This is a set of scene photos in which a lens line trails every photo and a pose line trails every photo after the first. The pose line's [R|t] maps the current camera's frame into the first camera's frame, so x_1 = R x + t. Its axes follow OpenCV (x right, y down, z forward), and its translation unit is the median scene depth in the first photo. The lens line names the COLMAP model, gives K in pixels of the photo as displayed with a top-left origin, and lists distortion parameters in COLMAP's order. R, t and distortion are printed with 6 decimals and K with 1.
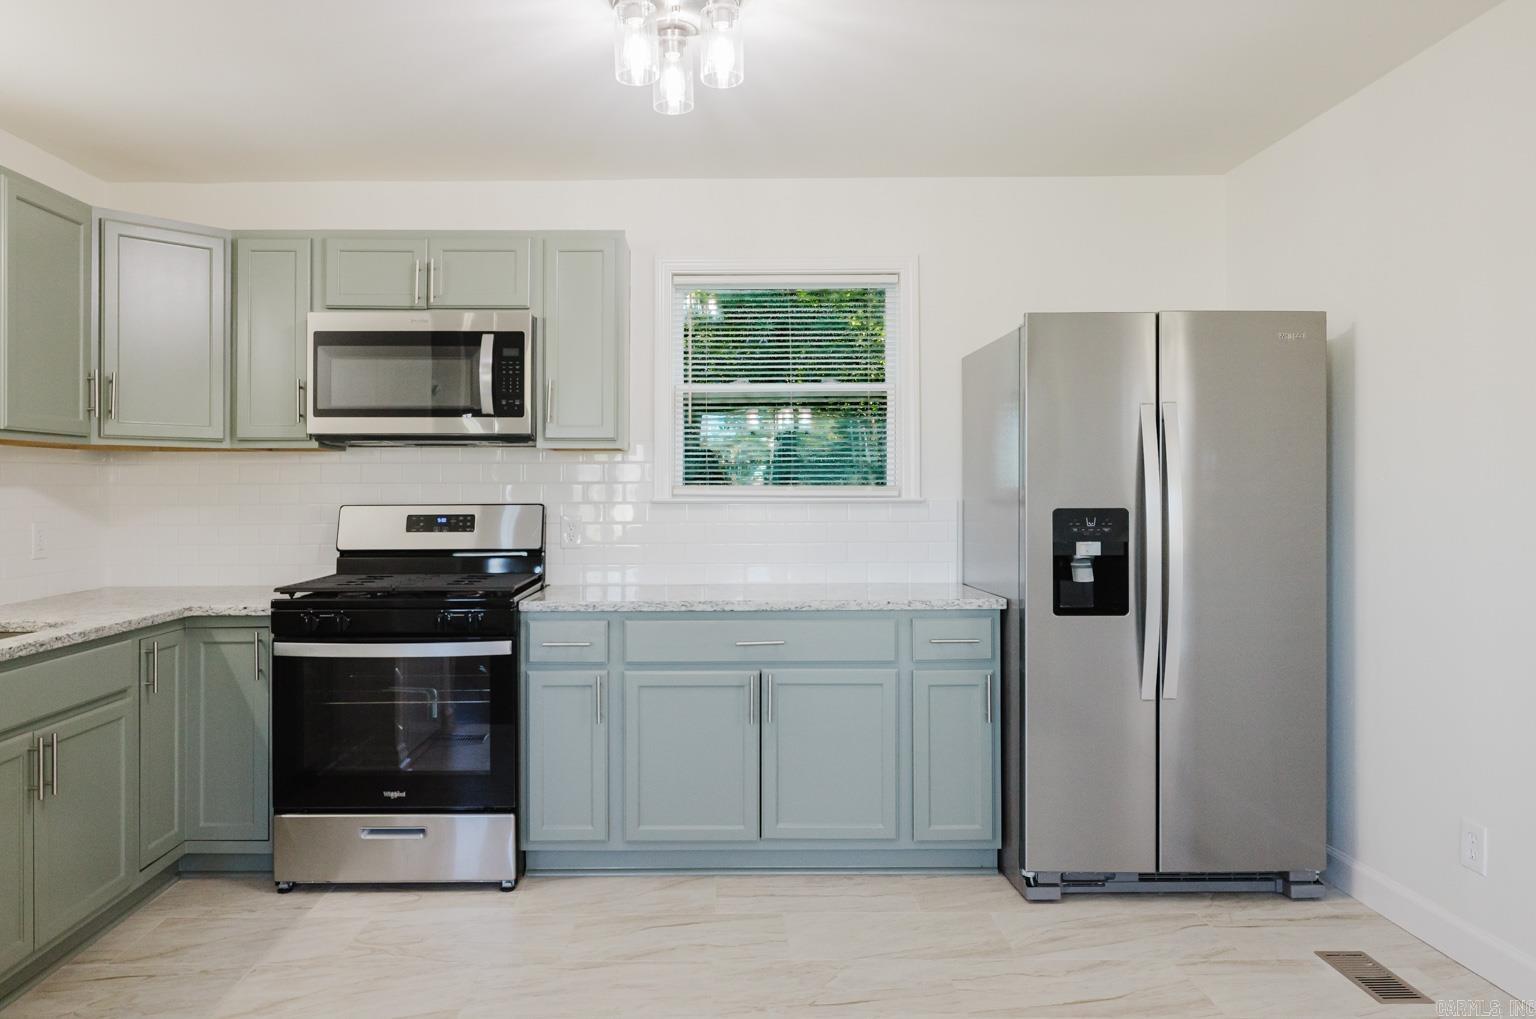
lens RADIAL K [[1032.3, 0, 702.4], [0, 1032.3, 477.9], [0, 0, 1]] dist [0.005652, 0.006456]
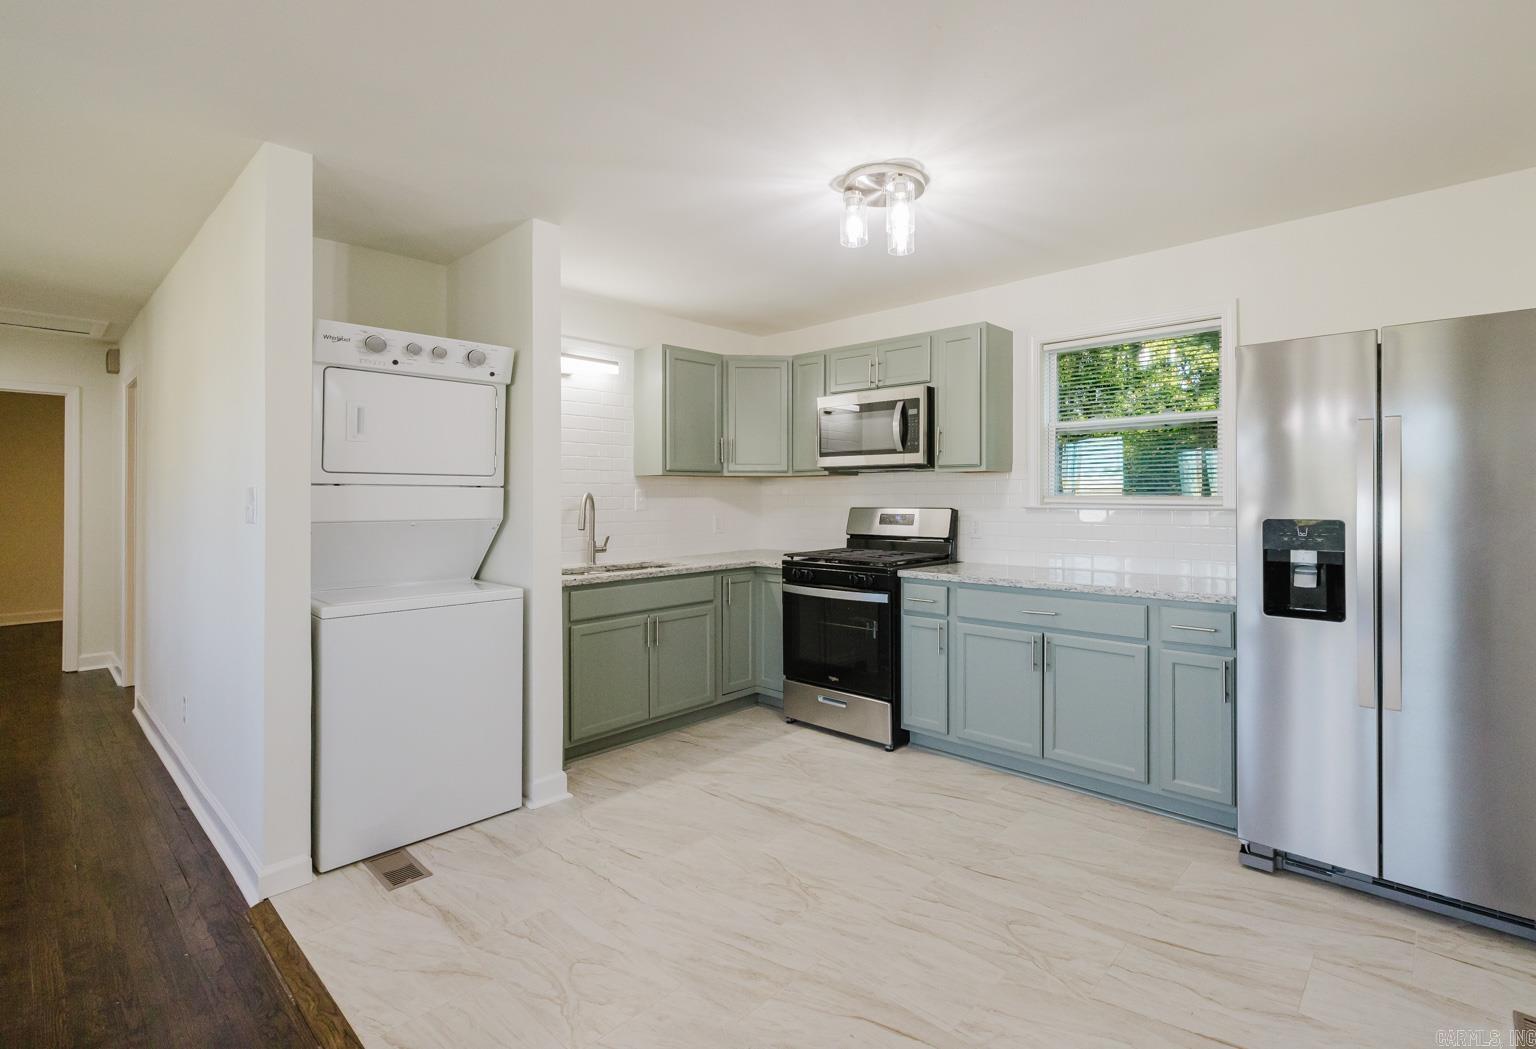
lens RADIAL K [[713.4, 0, 847.5], [0, 713.4, 485.1], [0, 0, 1]] dist [0.013708, -0.000227]
pose [[0.766007, -0.009579, -0.642761, 0.472385], [0.009463, 0.999949, -0.003625, -0.007762], [0.642763, -0.003306, 0.766058, 0.114650]]
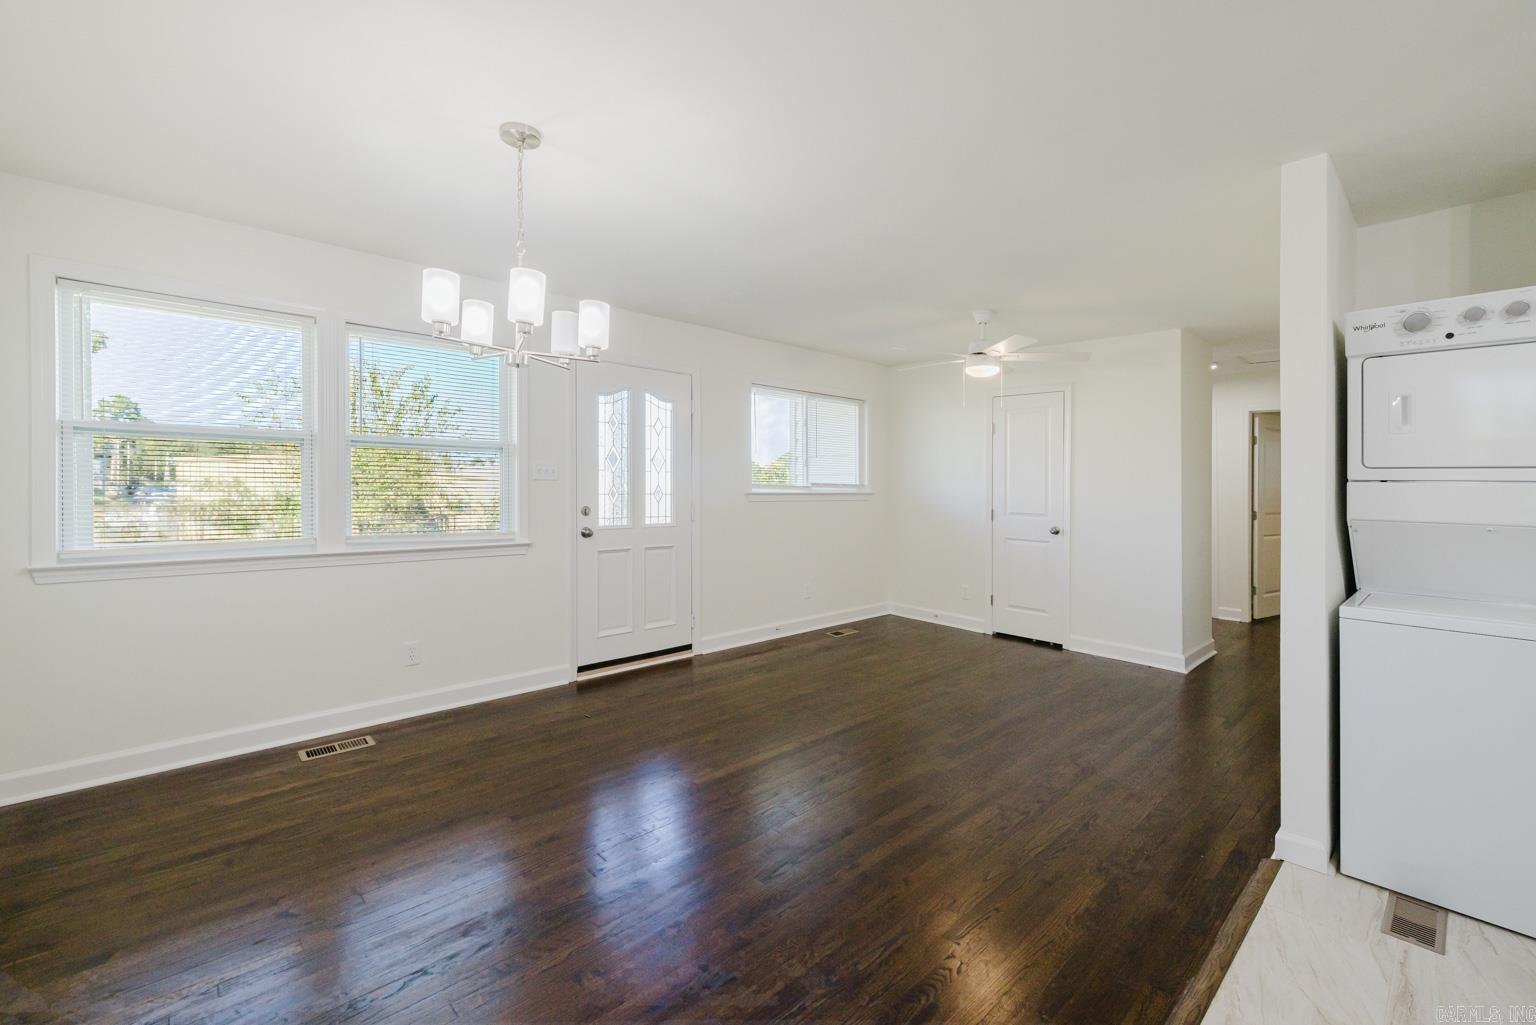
lens RADIAL K [[661.5, 0, 767.4], [0, 661.5, 480.7], [0, 0, 1]] dist [0.005071, -0.001006]
pose [[-0.718697, -0.011656, -0.695226, 0.471791], [-0.001945, 0.999889, -0.014752, -0.004937], [0.695321, -0.009250, -0.718640, 0.416529]]
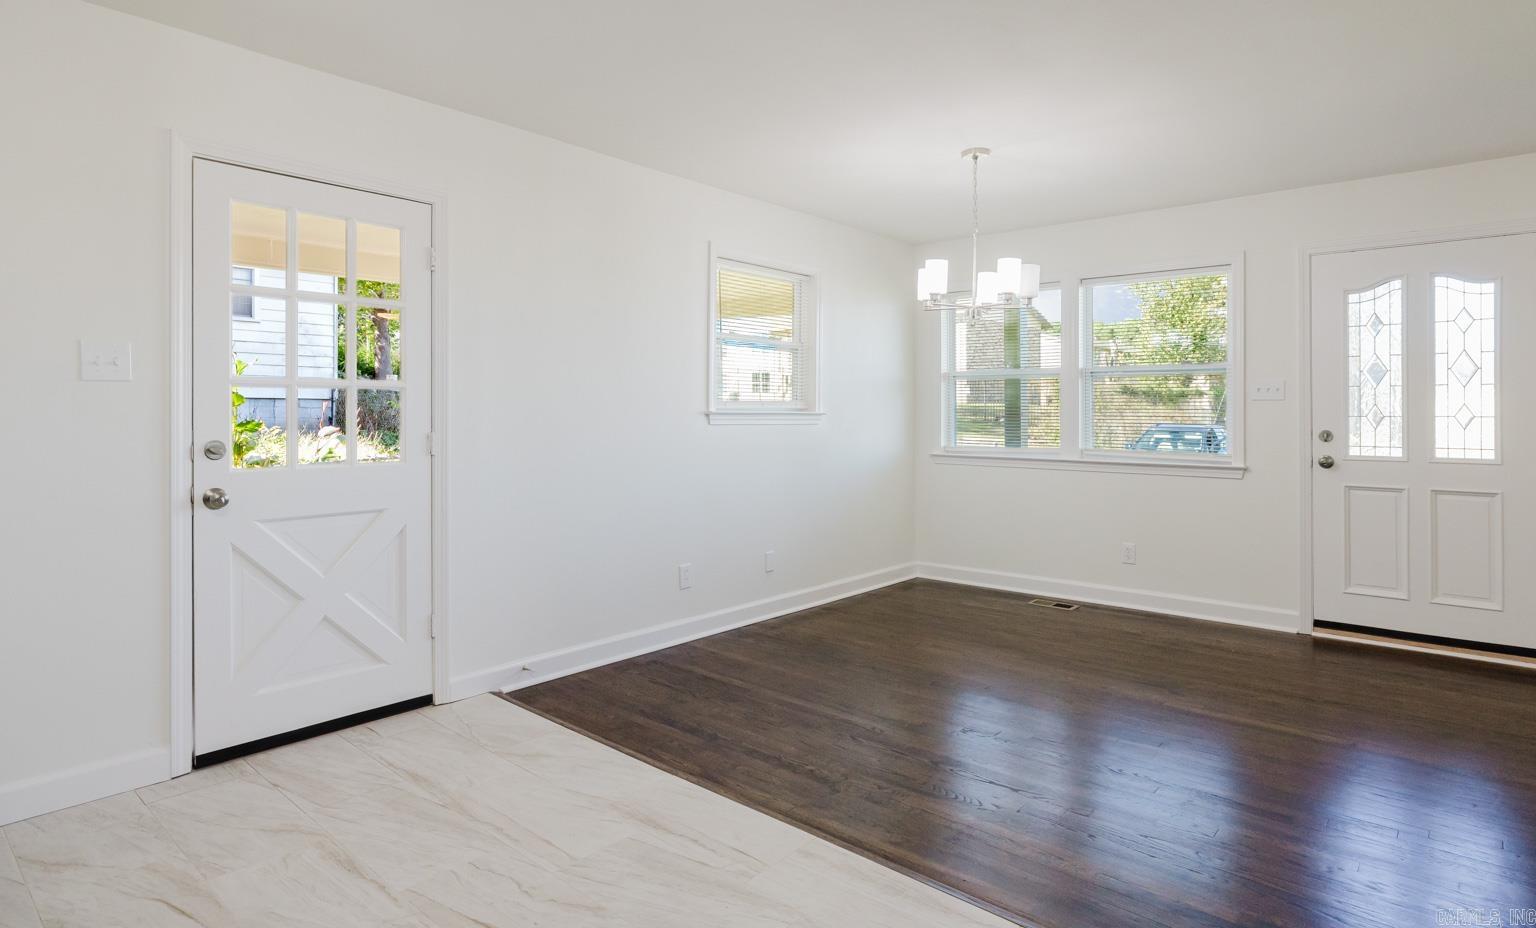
lens RADIAL K [[832.8, 0, 757.4], [0, 832.8, 390.2], [0, 0, 1]] dist [0.000282, -0.001691]
pose [[-0.751689, 0.016894, 0.659301, -0.372094], [-0.012354, 0.999136, -0.039687, 0.026871], [-0.659402, -0.037977, -0.750831, 0.875208]]
